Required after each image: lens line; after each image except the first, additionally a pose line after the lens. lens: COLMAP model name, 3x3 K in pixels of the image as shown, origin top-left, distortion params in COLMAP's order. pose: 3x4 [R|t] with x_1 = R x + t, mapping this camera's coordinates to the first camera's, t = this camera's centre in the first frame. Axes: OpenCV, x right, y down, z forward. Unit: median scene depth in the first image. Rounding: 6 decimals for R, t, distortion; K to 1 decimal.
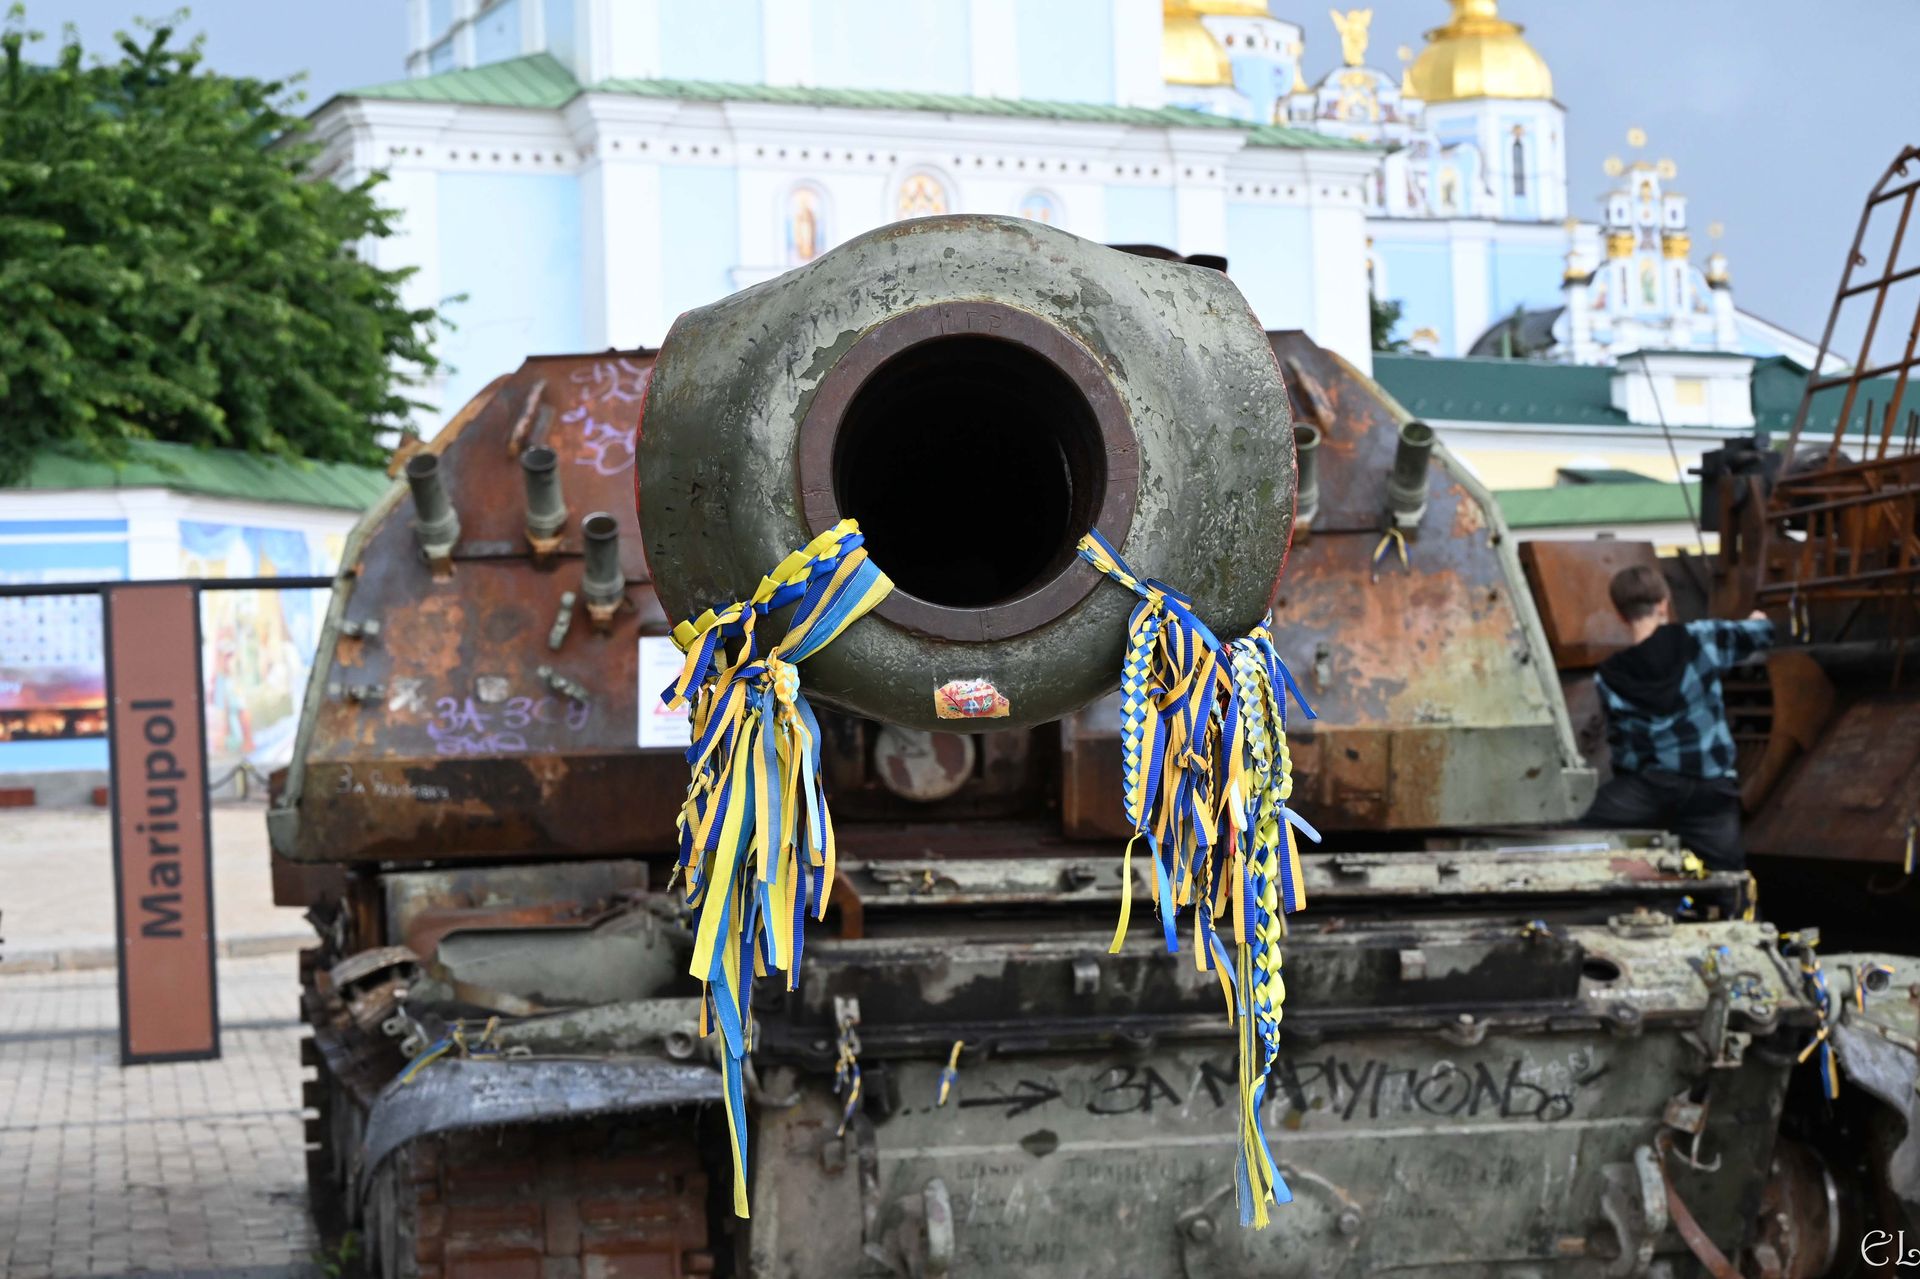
lens RADIAL K [[3660.6, 0, 964.2], [0, 3660.6, 644.0], [0, 0, 1]] dist [0.059573, 0.000000]
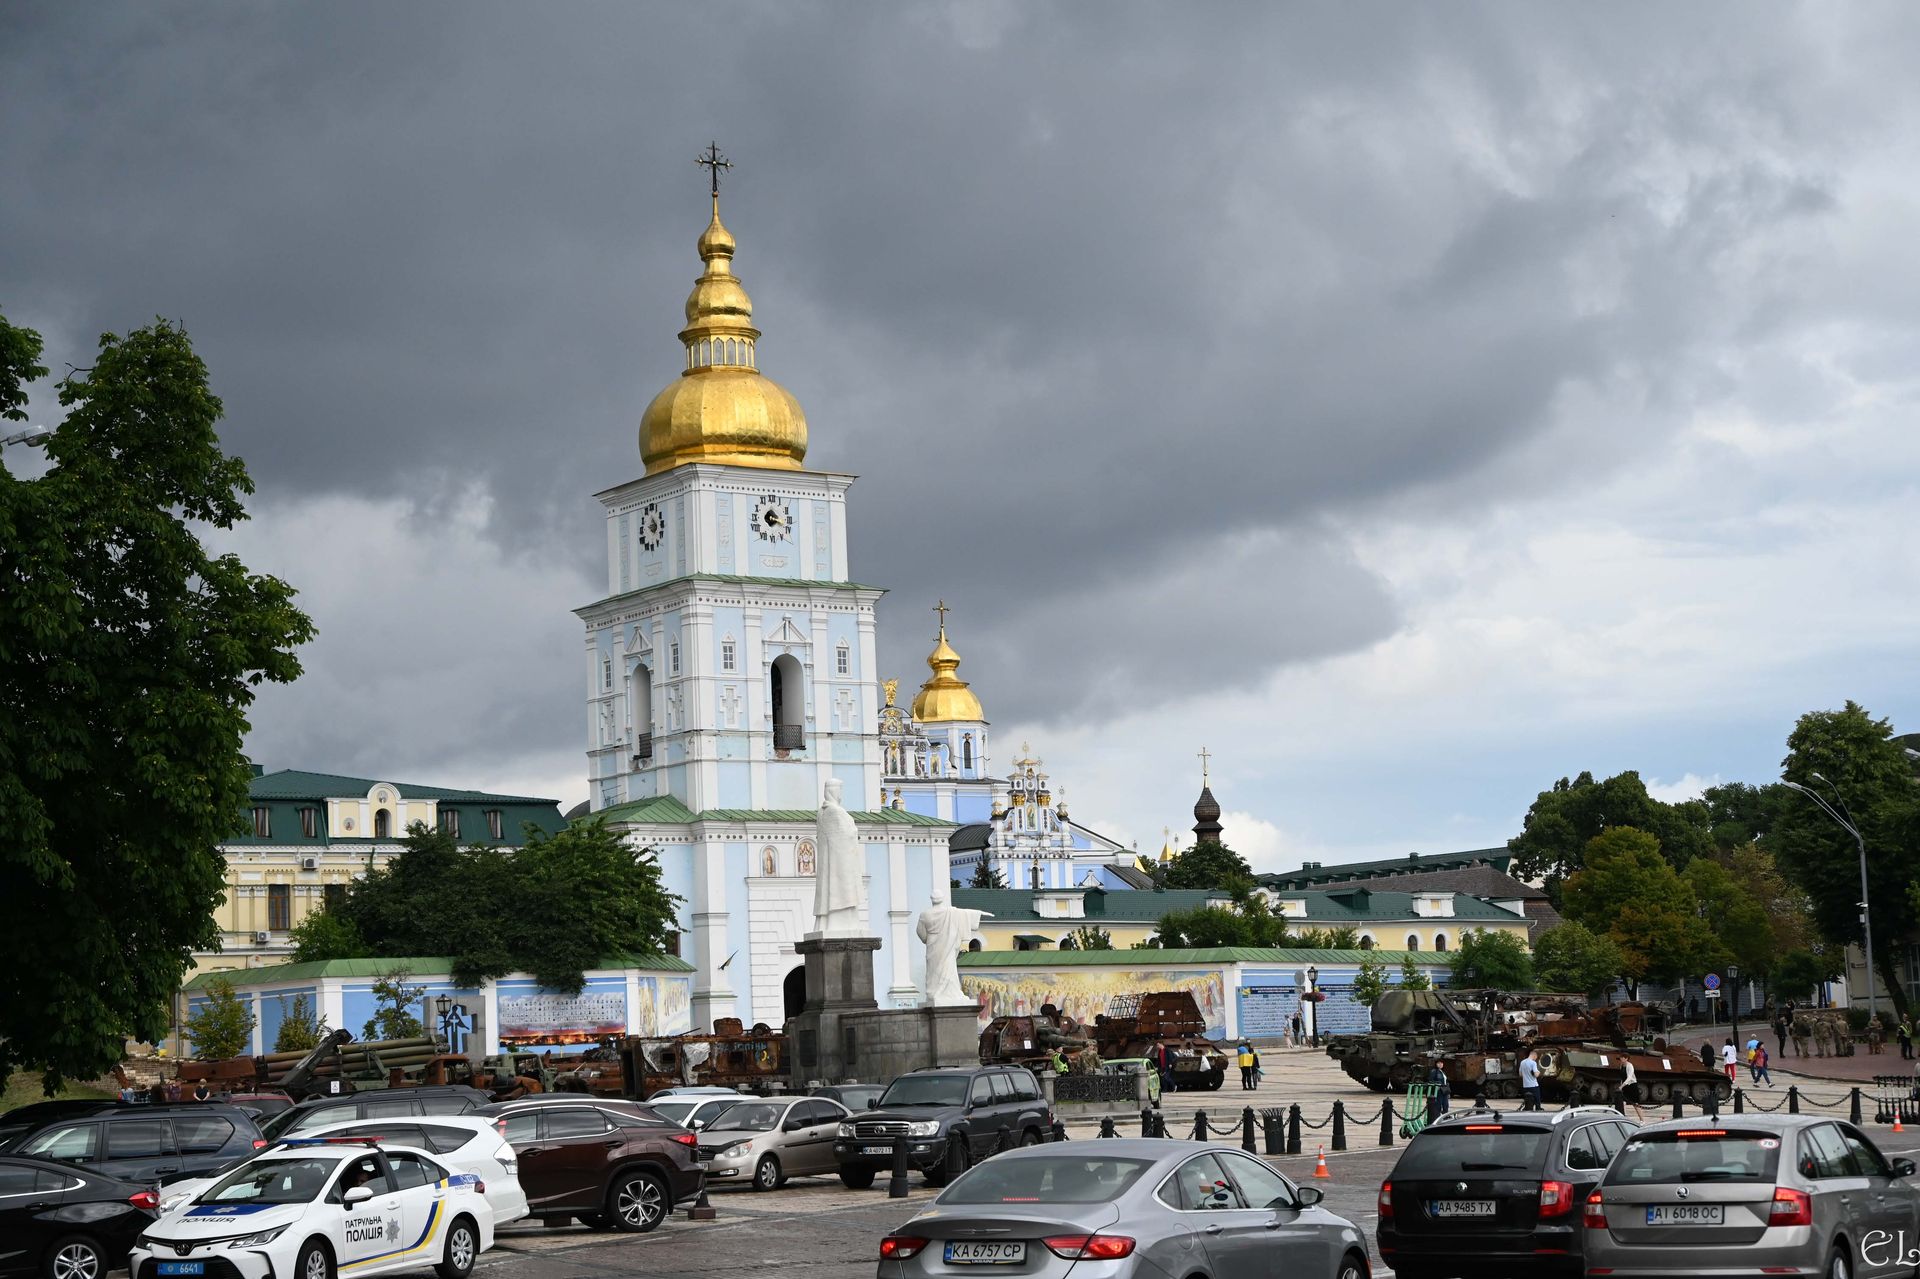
lens RADIAL K [[3266.9, 0, 959.7], [0, 3266.9, 639.0], [0, 0, 1]] dist [0.035832, 0.000000]
pose [[0.983505, 0.016730, 0.180104, -0.194372], [-0.000284, 0.995855, -0.090956, -0.029053], [-0.180879, 0.089404, 0.979433, -0.843630]]
